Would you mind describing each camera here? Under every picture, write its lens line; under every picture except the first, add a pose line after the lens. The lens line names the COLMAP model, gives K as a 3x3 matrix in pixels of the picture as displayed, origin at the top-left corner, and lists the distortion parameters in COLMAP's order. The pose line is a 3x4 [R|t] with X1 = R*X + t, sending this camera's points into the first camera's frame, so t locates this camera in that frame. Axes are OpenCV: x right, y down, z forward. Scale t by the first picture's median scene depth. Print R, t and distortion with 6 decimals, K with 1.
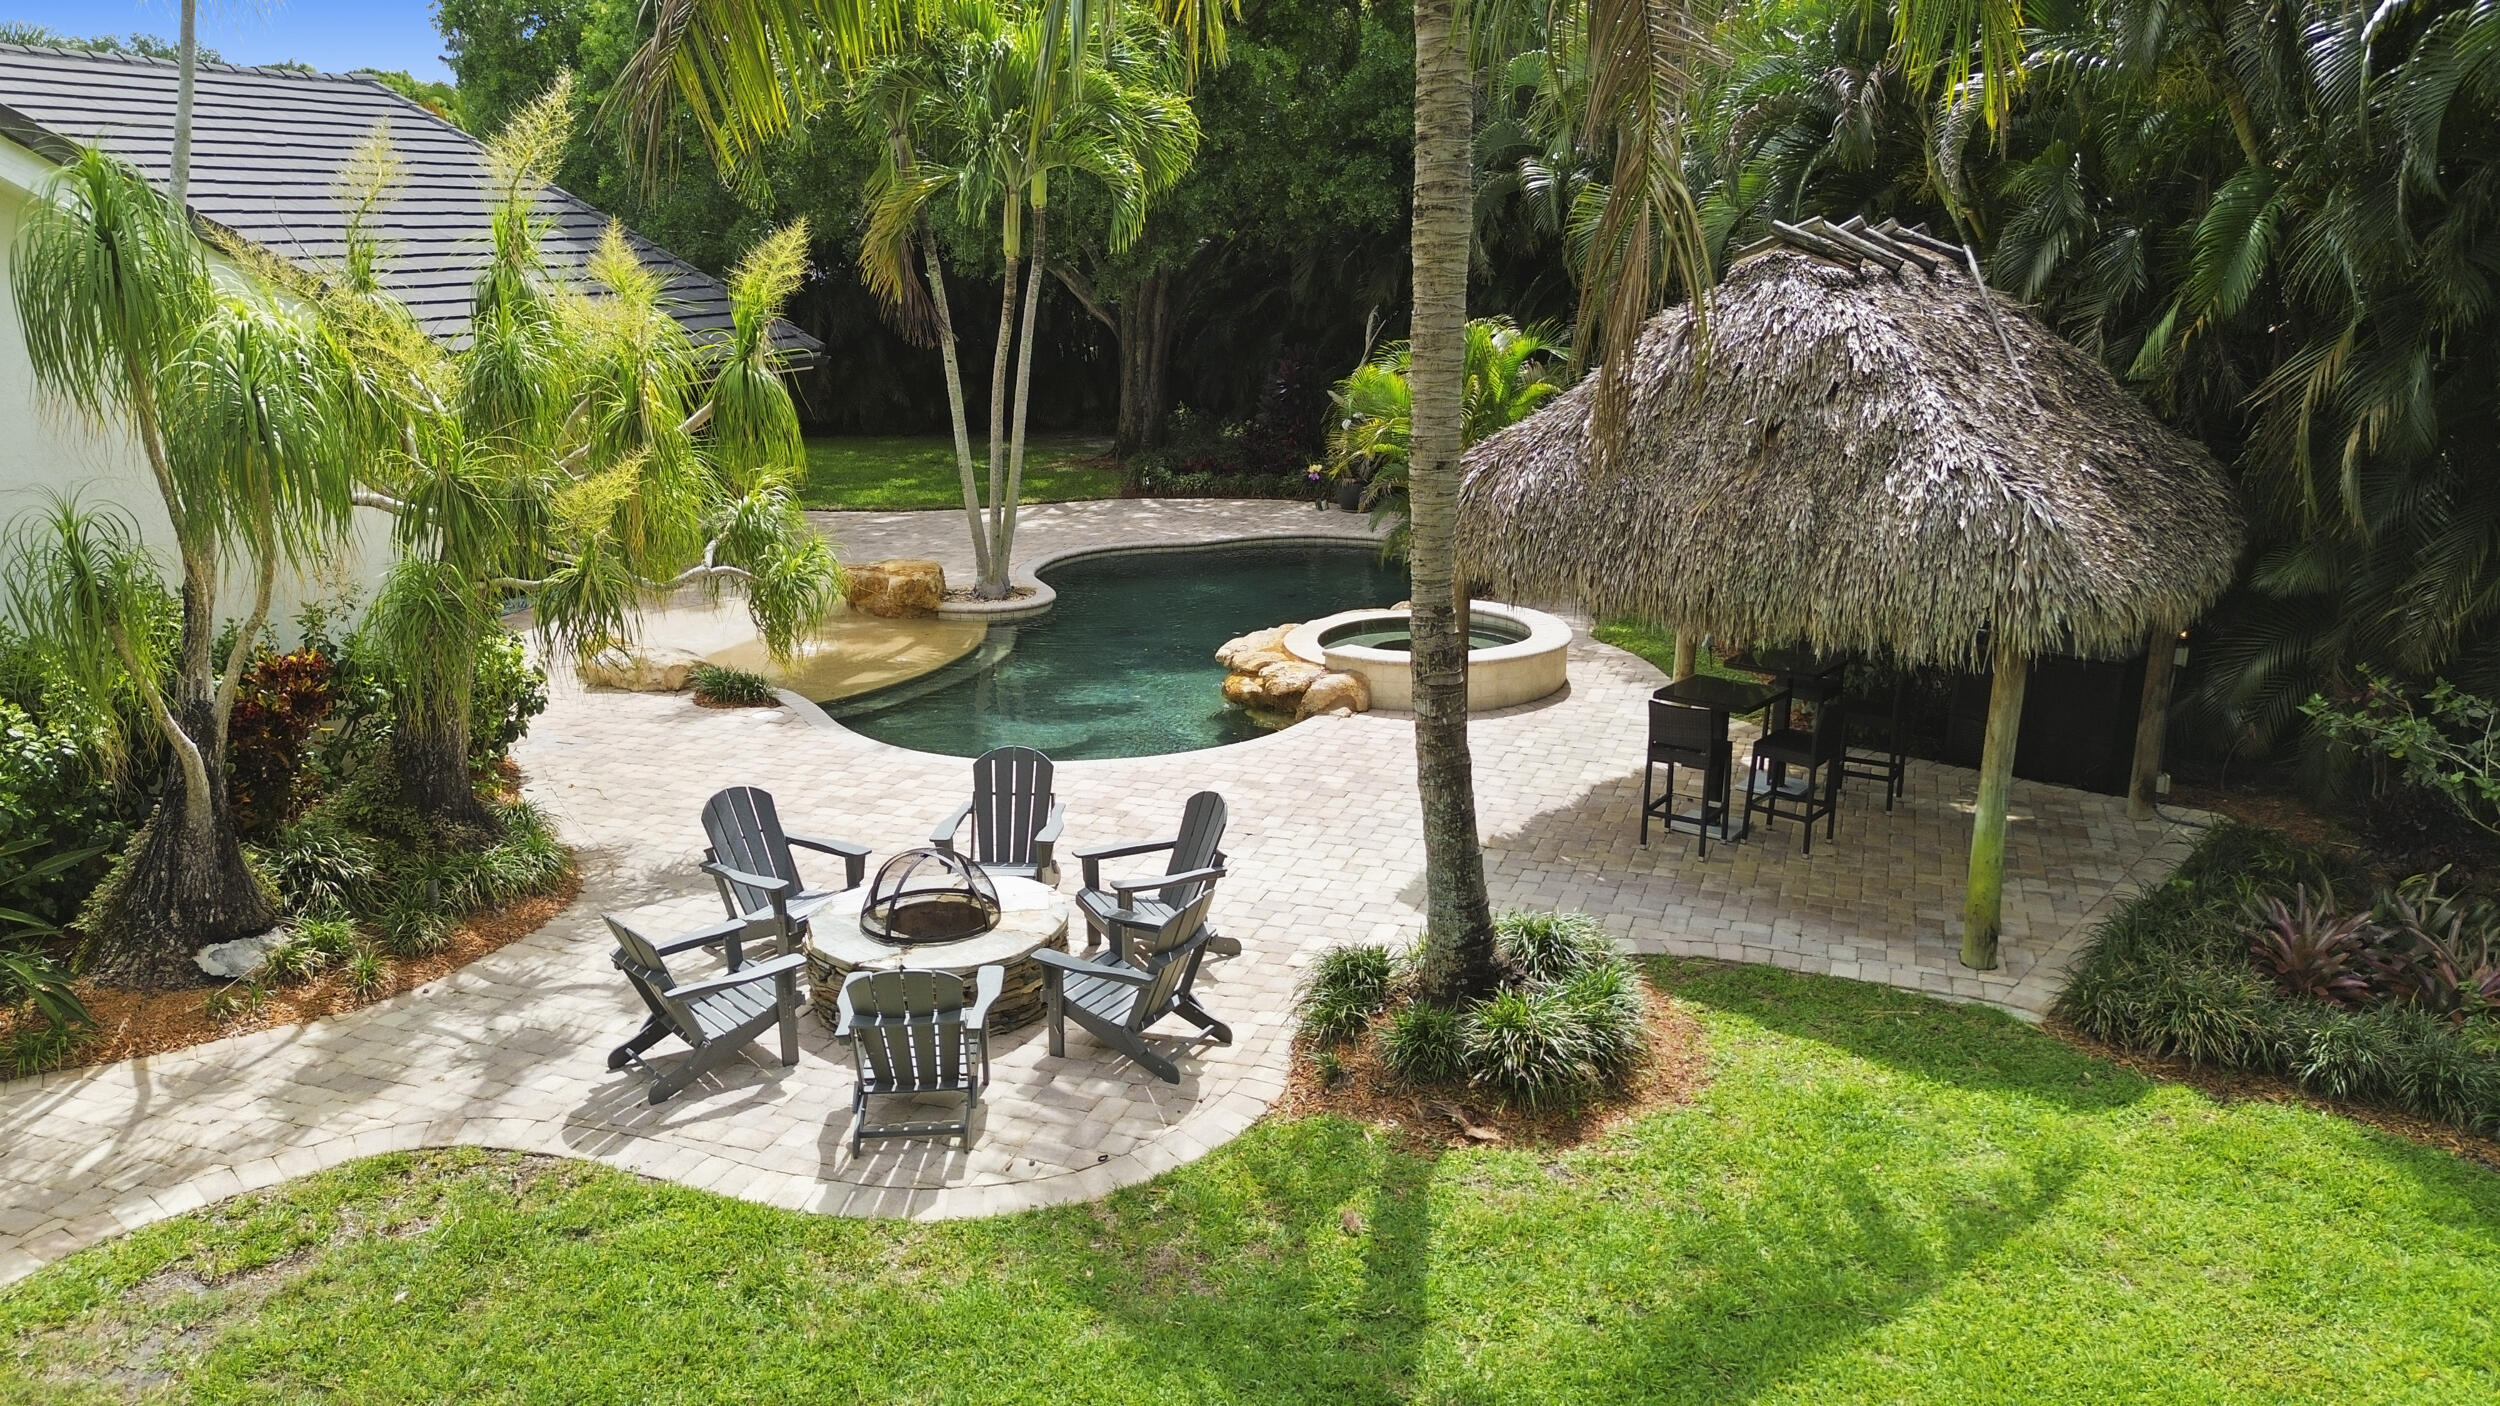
lens RADIAL K [[1742.5, 0, 1250.0], [0, 1742.5, 703.0], [0, 0, 1]] dist [0.065464, -0.086959]
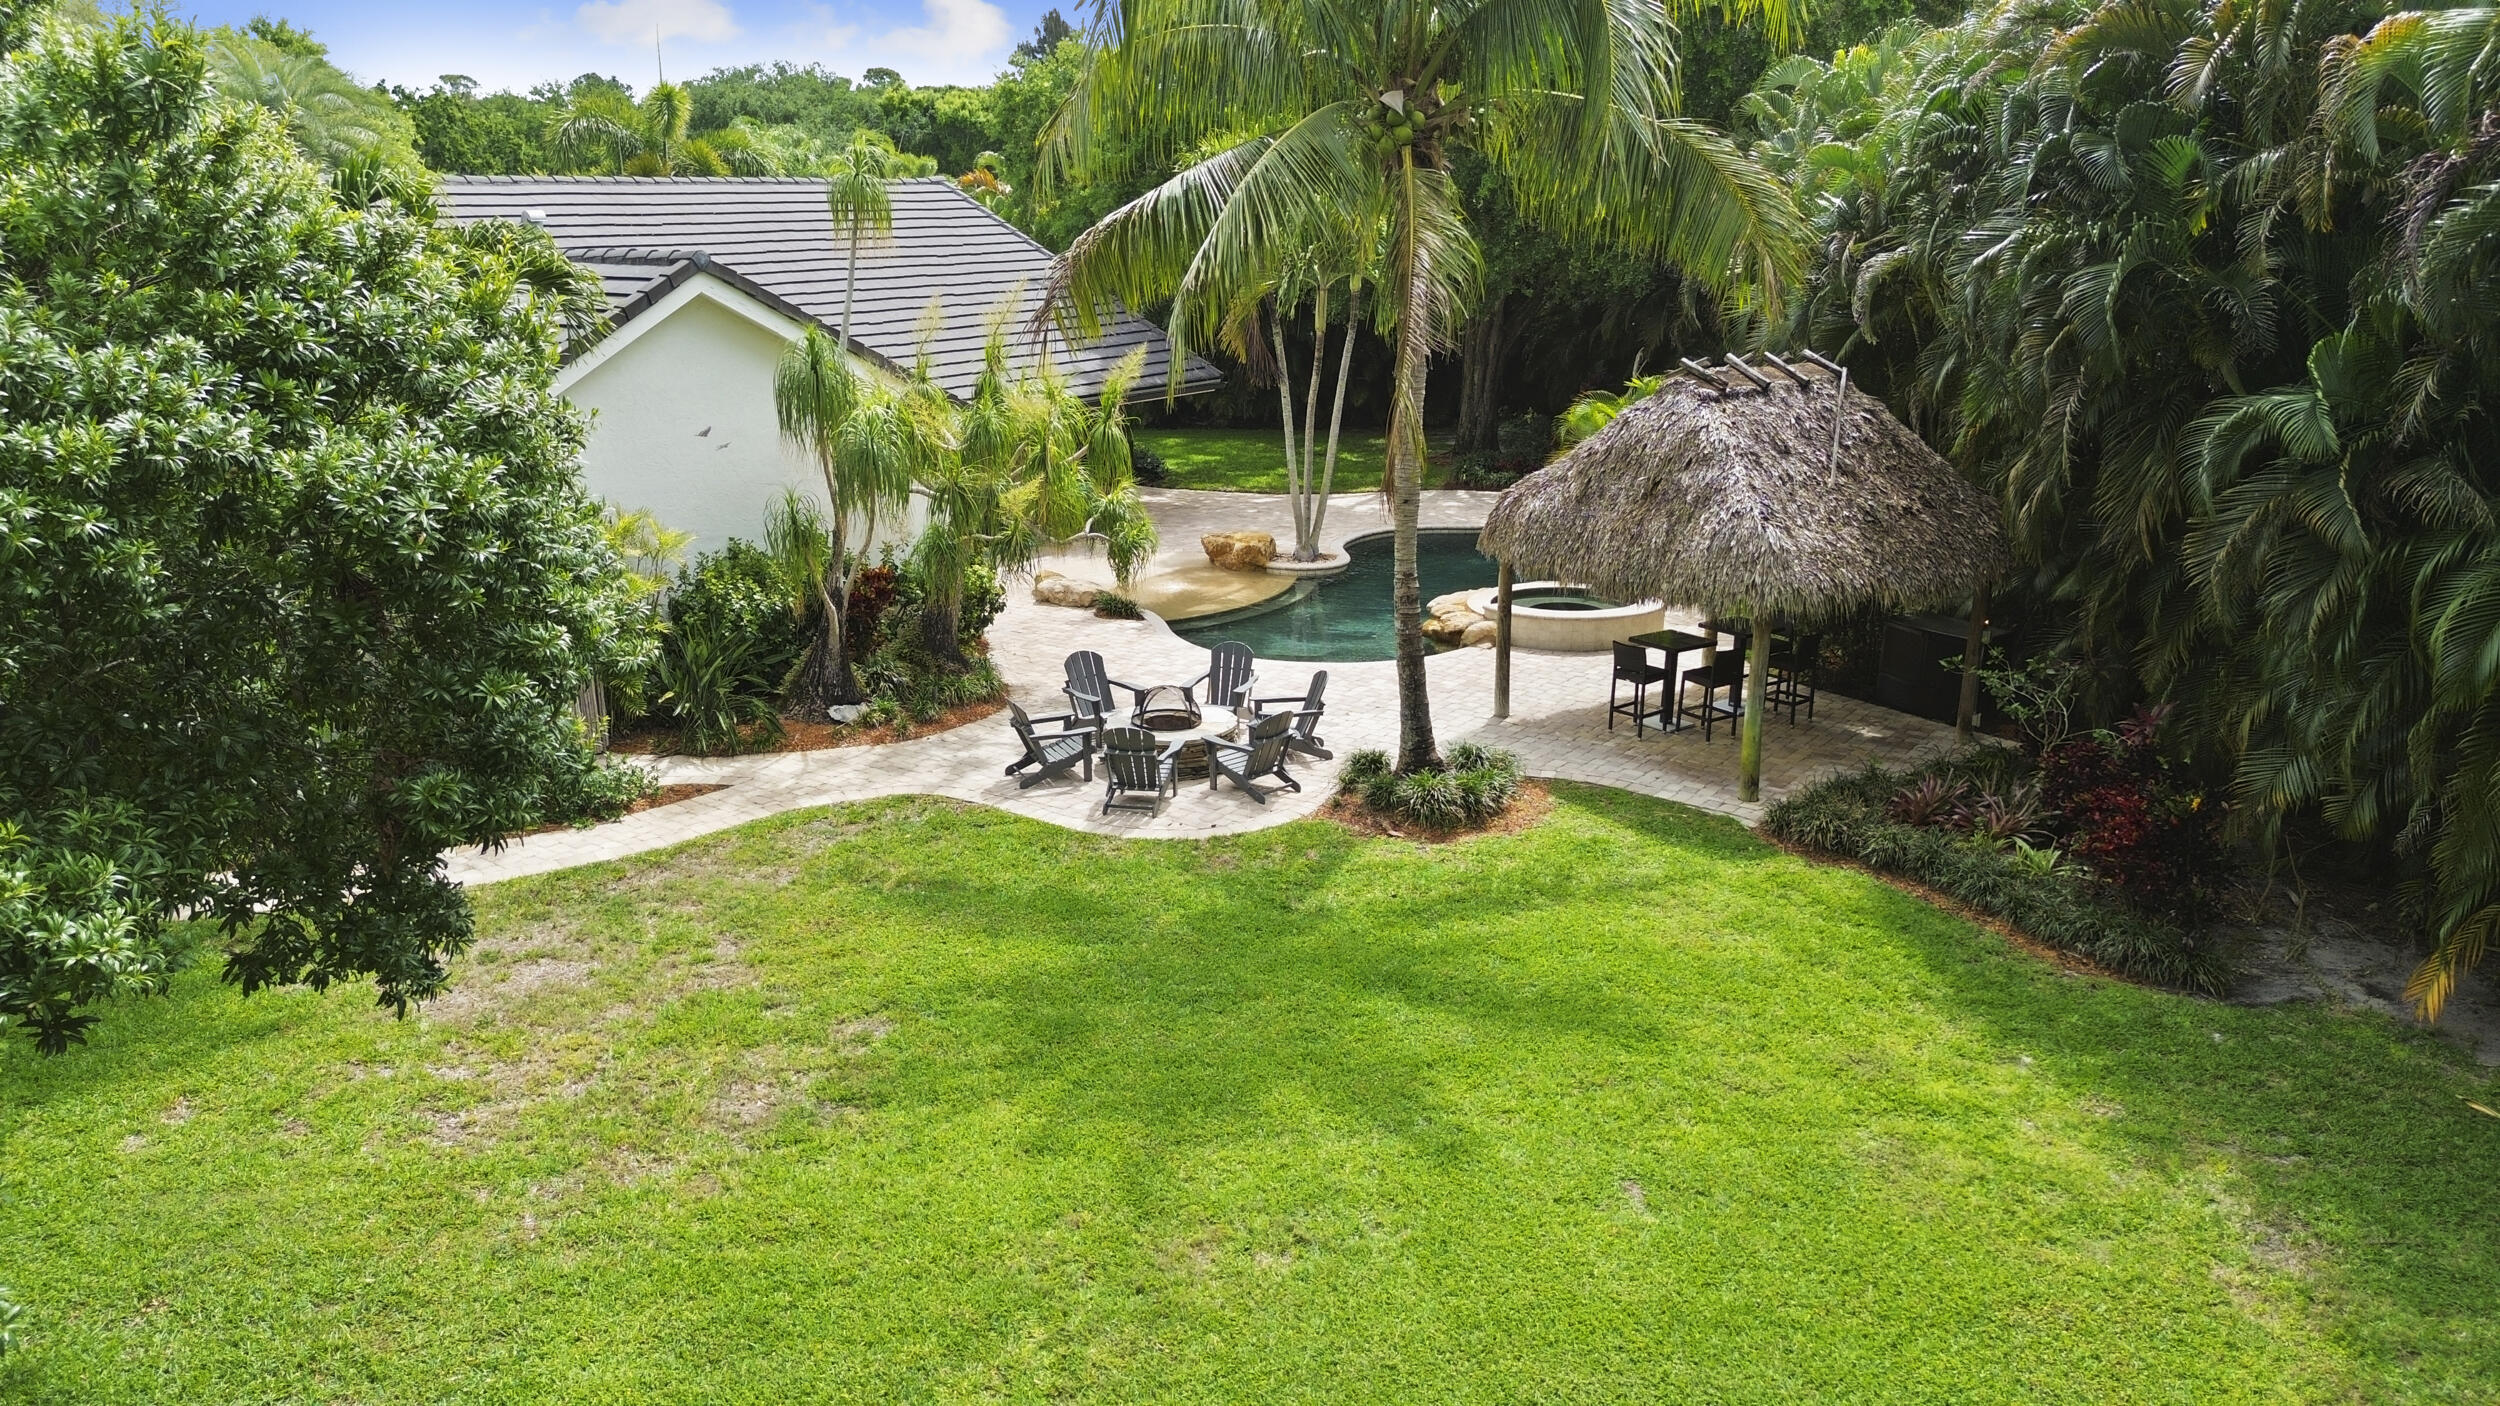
lens RADIAL K [[1742.5, 0, 1250.0], [0, 1742.5, 703.0], [0, 0, 1]] dist [0.065464, -0.086959]
pose [[0.960370, 0.074337, -0.268631, 0.415198], [-0.069521, 0.997204, 0.027409, 0.043054], [0.269917, -0.007647, 0.962853, -0.816236]]
